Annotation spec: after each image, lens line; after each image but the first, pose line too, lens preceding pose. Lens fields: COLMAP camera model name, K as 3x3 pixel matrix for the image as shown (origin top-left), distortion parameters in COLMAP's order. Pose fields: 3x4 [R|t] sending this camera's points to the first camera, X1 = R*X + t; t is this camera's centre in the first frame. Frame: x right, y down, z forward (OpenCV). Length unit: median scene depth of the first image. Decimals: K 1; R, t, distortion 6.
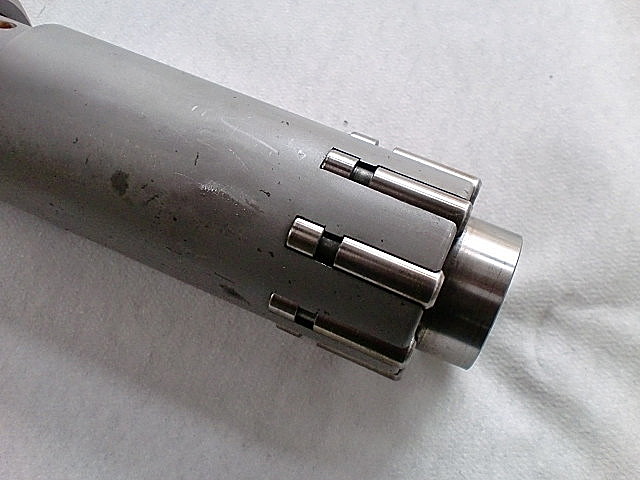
lens RADIAL K [[634.1, 0, 320.0], [0, 634.1, 240.0], [0, 0, 1]] dist [0.056653, -0.205192]
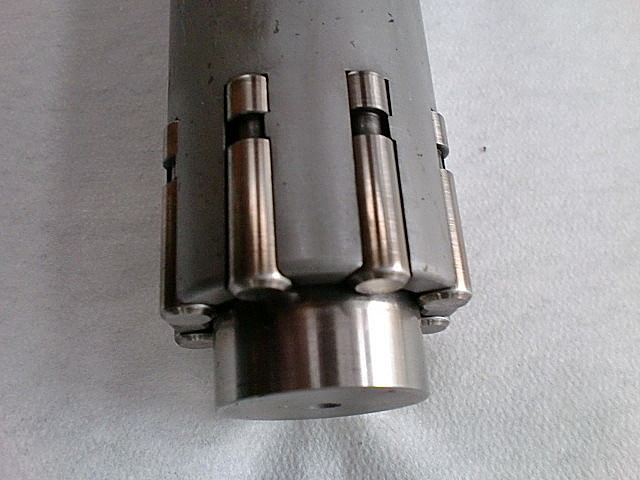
lens RADIAL K [[634.1, 0, 320.0], [0, 634.1, 240.0], [0, 0, 1]] dist [0.056653, -0.205192]
pose [[0.473891, 0.842048, -0.257648, 0.265601], [-0.850221, 0.513697, 0.115062, -0.059298], [0.229241, 0.164531, 0.959363, 0.289242]]
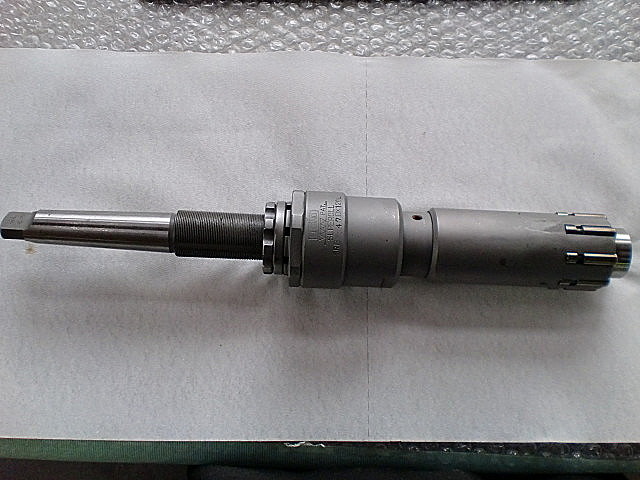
lens RADIAL K [[634.1, 0, 320.0], [0, 634.1, 240.0], [0, 0, 1]] dist [0.056653, -0.205192]
pose [[0.919945, -0.351879, 0.172865, -1.280515], [0.328442, 0.932494, 0.150271, -0.737410], [-0.214073, -0.081465, 0.973415, -1.322902]]
